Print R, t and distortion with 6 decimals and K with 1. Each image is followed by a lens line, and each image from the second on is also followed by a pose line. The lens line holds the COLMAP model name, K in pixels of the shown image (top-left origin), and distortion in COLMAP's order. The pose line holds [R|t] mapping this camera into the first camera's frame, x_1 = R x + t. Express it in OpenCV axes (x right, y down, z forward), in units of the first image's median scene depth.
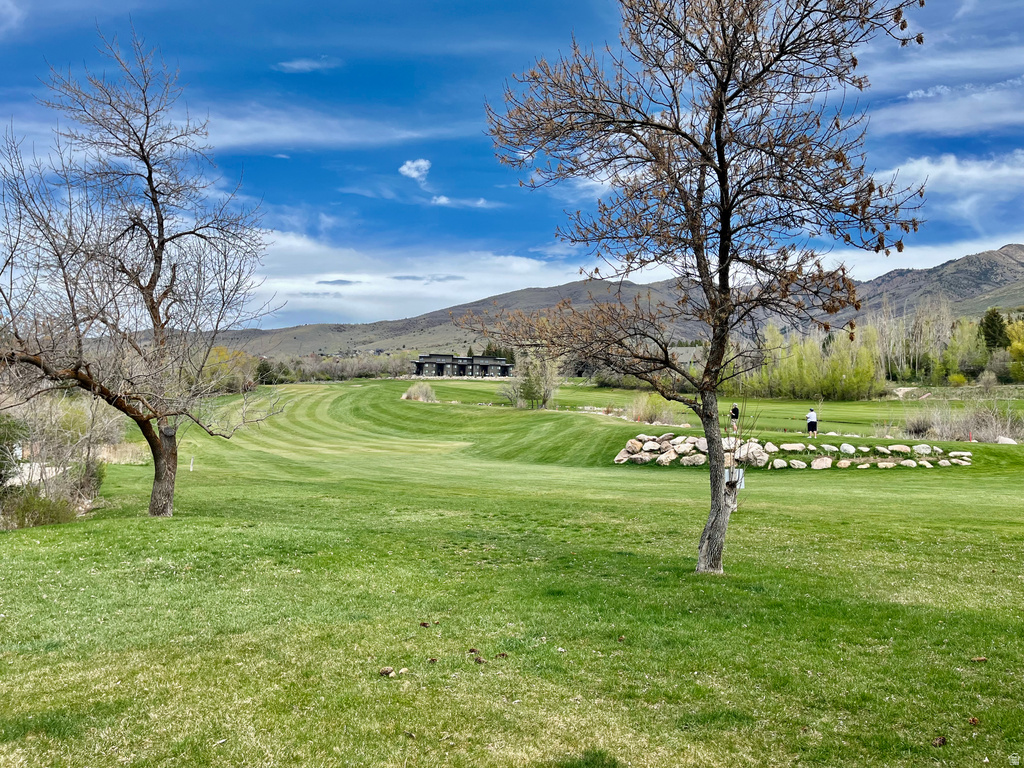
lens RADIAL K [[776.4, 0, 512.1], [0, 776.4, 381.4], [0, 0, 1]] dist [0.008778, -0.002204]
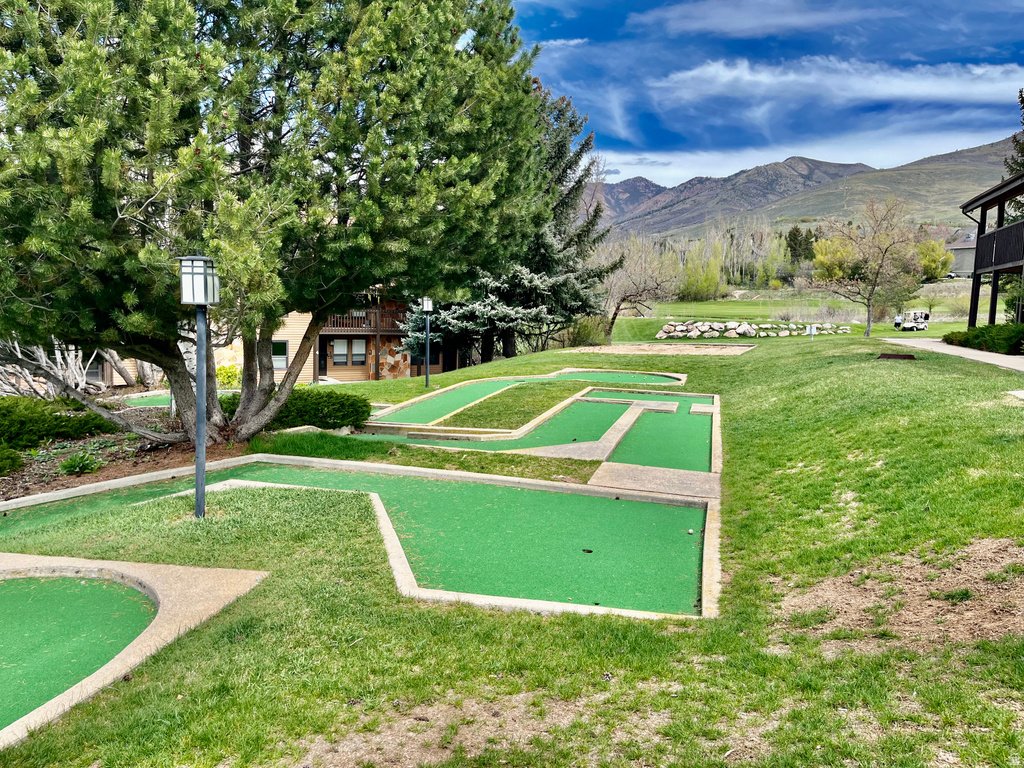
lens RADIAL K [[776.4, 0, 511.4], [0, 776.4, 388.2], [0, 0, 1]] dist [0.008778, -0.002204]
pose [[0.972637, -0.031144, 0.230231, -0.155956], [-0.000194, 0.990865, 0.134856, -0.005133], [-0.232328, -0.131211, 0.963747, -0.162944]]
